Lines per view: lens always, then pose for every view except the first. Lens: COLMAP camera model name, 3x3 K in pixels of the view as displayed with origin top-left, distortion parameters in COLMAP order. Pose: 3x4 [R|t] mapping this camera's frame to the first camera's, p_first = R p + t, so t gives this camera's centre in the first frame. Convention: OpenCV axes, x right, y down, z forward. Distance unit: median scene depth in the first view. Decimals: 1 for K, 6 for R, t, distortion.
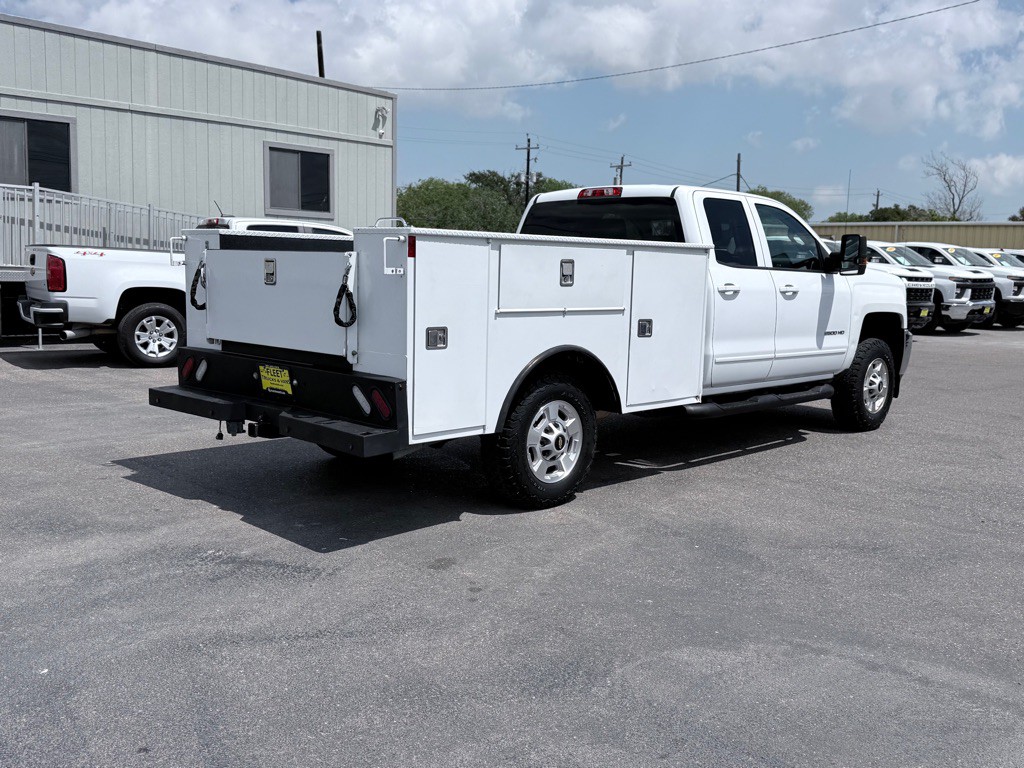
lens RADIAL K [[981.3, 0, 515.2], [0, 981.3, 379.5], [0, 0, 1]] dist [0.170356, -0.338754]
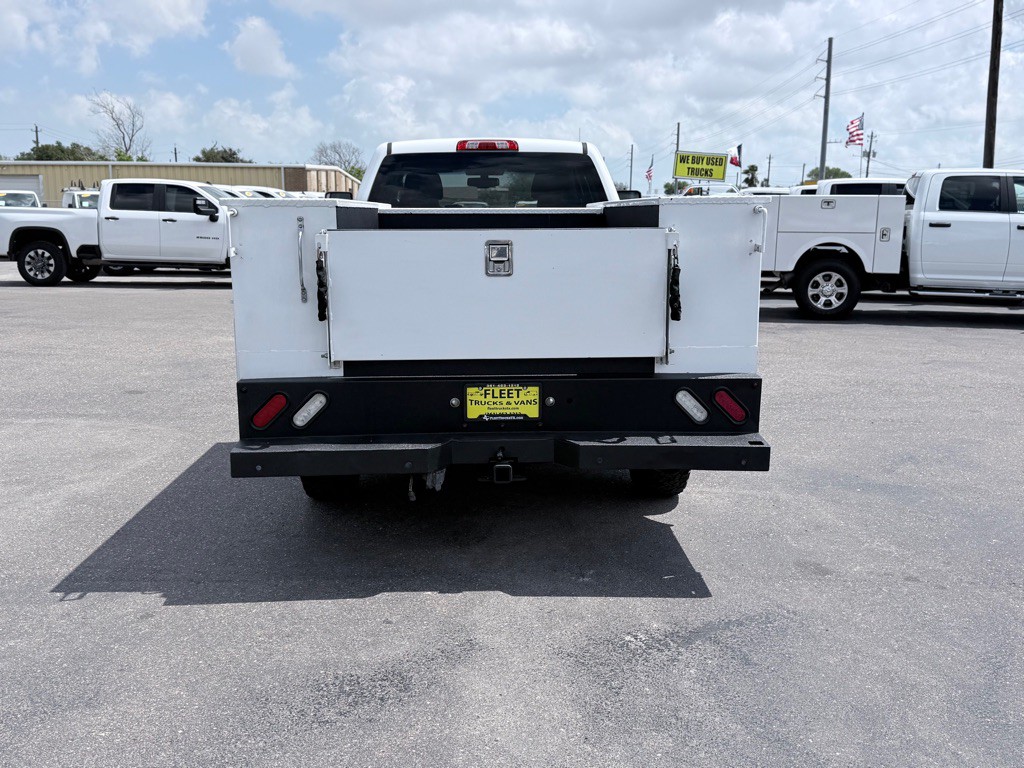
lens RADIAL K [[981.3, 0, 515.2], [0, 981.3, 379.5], [0, 0, 1]] dist [0.170356, -0.338754]
pose [[0.686908, -0.147815, 0.711554, -0.701570], [0.104922, 0.989010, 0.104164, -0.086096], [-0.719131, 0.003107, 0.694868, 0.440537]]
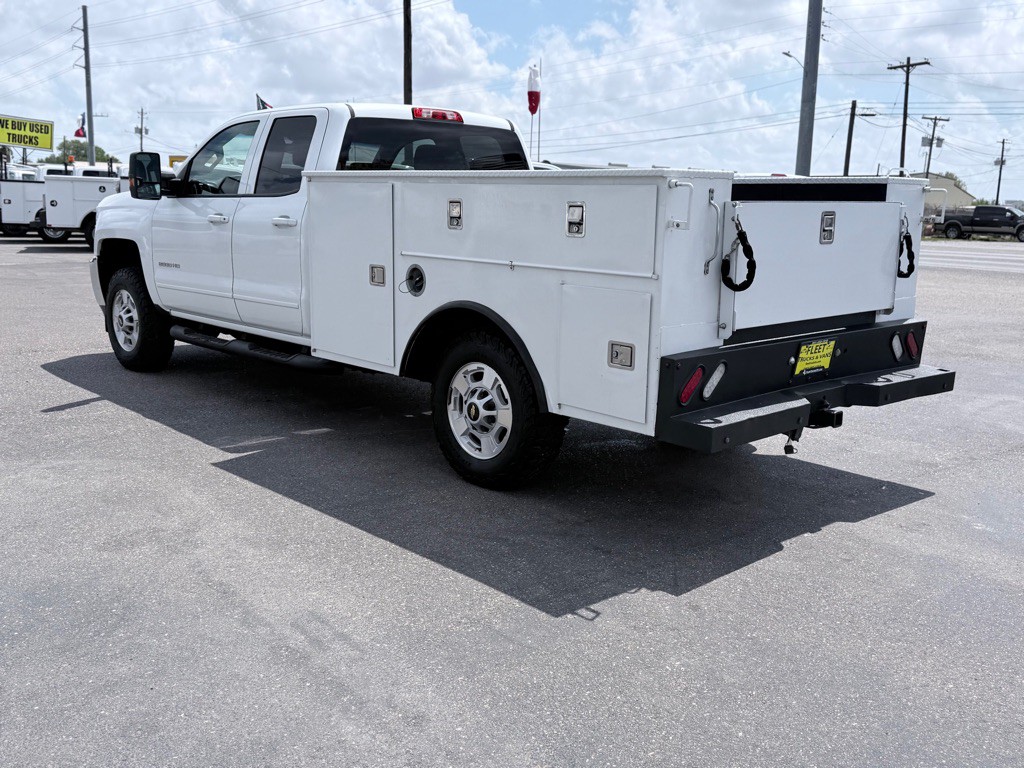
lens RADIAL K [[981.3, 0, 515.2], [0, 981.3, 379.5], [0, 0, 1]] dist [0.170356, -0.338754]
pose [[0.046303, -0.205056, 0.977654, -0.996444], [0.097860, 0.974928, 0.199849, -0.161052], [-0.994122, 0.086419, 0.065209, 1.105093]]
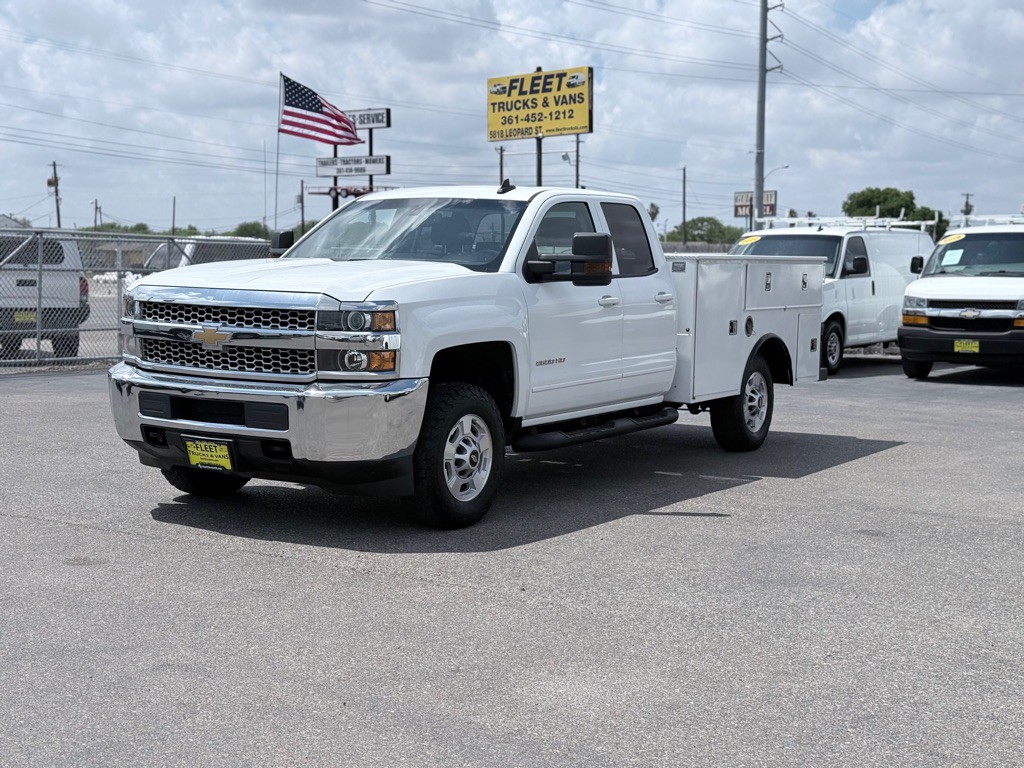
lens RADIAL K [[1441.5, 0, 512.0], [0, 1441.5, 384.0], [0, 0, 1]] dist [0.130614, -0.014932]
pose [[-0.977033, -0.022629, -0.211882, 0.530360], [-0.065560, 0.978036, 0.197857, -0.361458], [0.202751, 0.207204, -0.957057, 2.980314]]
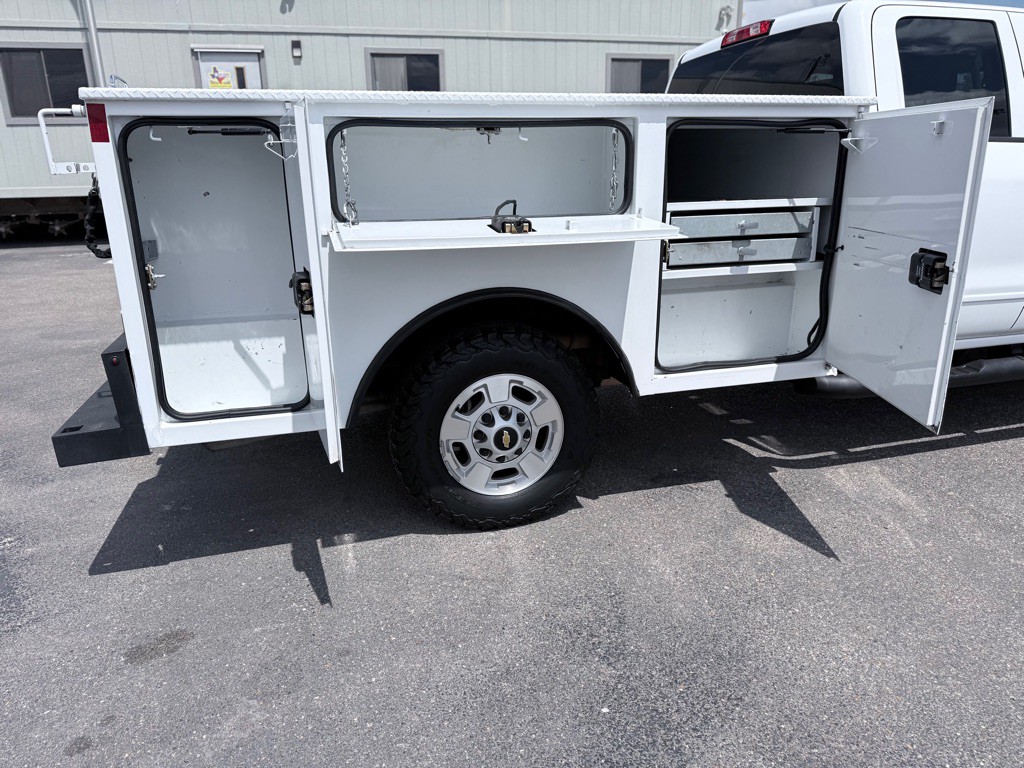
lens RADIAL K [[723.2, 0, 518.1], [0, 723.2, 386.5], [0, 0, 1]] dist [0.008570, -0.010139]
pose [[0.868948, 0.107341, -0.483122, 0.261611], [-0.020618, 0.983200, 0.181366, -0.051829], [0.494474, -0.147637, 0.856563, 0.584113]]
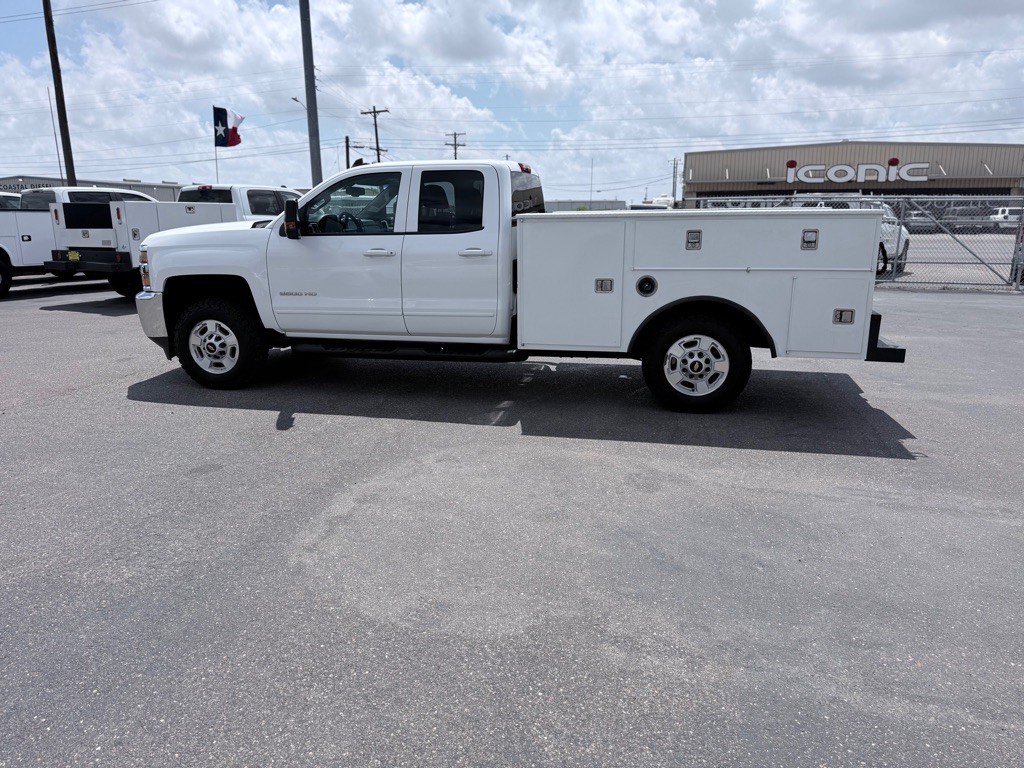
lens RADIAL K [[717.0, 0, 512.0], [0, 717.0, 384.0], [0, 0, 1]] dist [0.106222, -0.165562]
pose [[-0.525266, -0.223071, 0.821179, -0.856110], [0.094865, 0.943662, 0.317023, -0.274367], [-0.845634, 0.244422, -0.474512, 1.849151]]
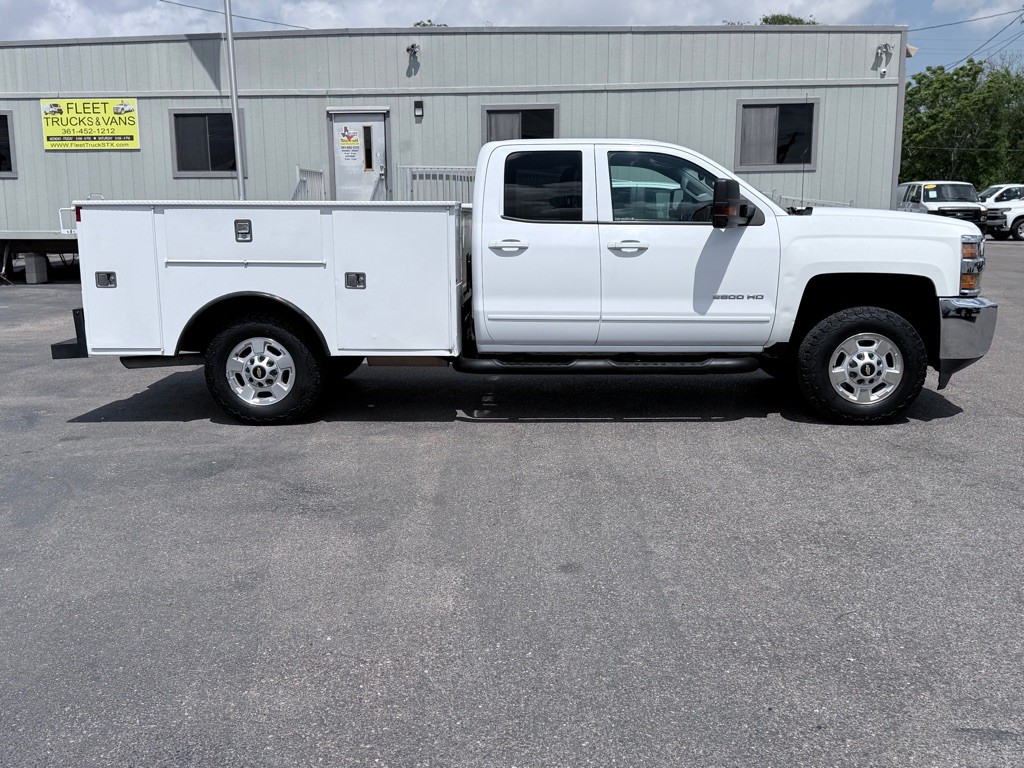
lens RADIAL K [[981.3, 0, 515.2], [0, 981.3, 379.5], [0, 0, 1]] dist [0.170356, -0.338754]
pose [[0.661796, 0.098163, -0.743229, 1.110705], [-0.065131, 0.995170, 0.073444, -0.035557], [0.746849, -0.000198, 0.664994, 0.406890]]
